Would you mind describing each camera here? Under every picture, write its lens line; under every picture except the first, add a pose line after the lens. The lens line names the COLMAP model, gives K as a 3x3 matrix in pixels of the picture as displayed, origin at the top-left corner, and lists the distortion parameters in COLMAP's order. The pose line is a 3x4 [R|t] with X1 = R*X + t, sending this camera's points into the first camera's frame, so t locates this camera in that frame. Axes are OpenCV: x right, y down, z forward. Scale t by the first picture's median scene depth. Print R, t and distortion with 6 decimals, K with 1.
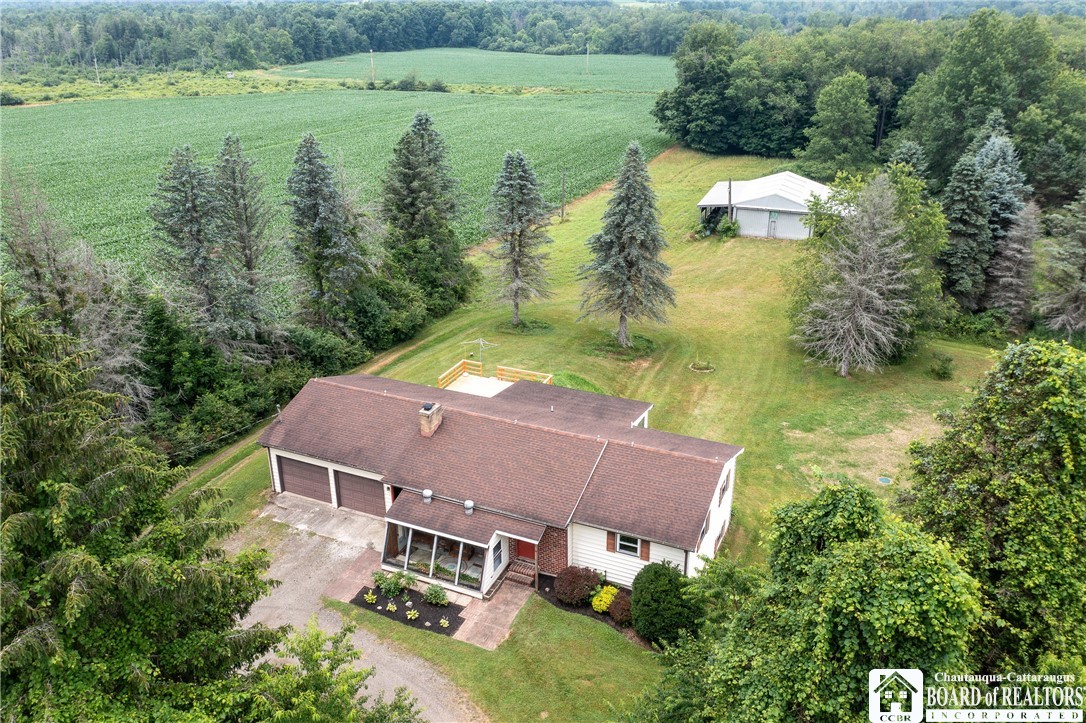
lens RADIAL K [[858.9, 0, 543.0], [0, 858.9, 361.5], [0, 0, 1]] dist [-0.032349, 0.004495]
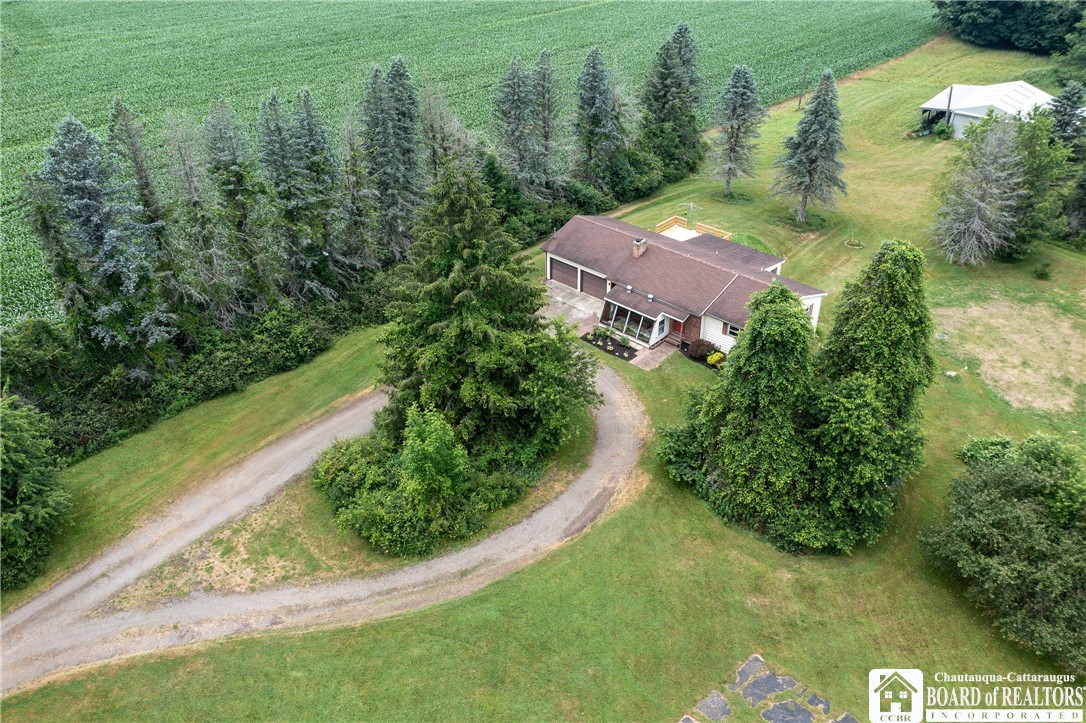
lens RADIAL K [[858.9, 0, 543.0], [0, 858.9, 361.5], [0, 0, 1]] dist [-0.032349, 0.004495]
pose [[0.946041, 0.172111, -0.274562, 0.138902], [-0.122750, 0.974485, 0.187913, -0.006865], [0.299899, -0.144071, 0.943029, -0.496905]]
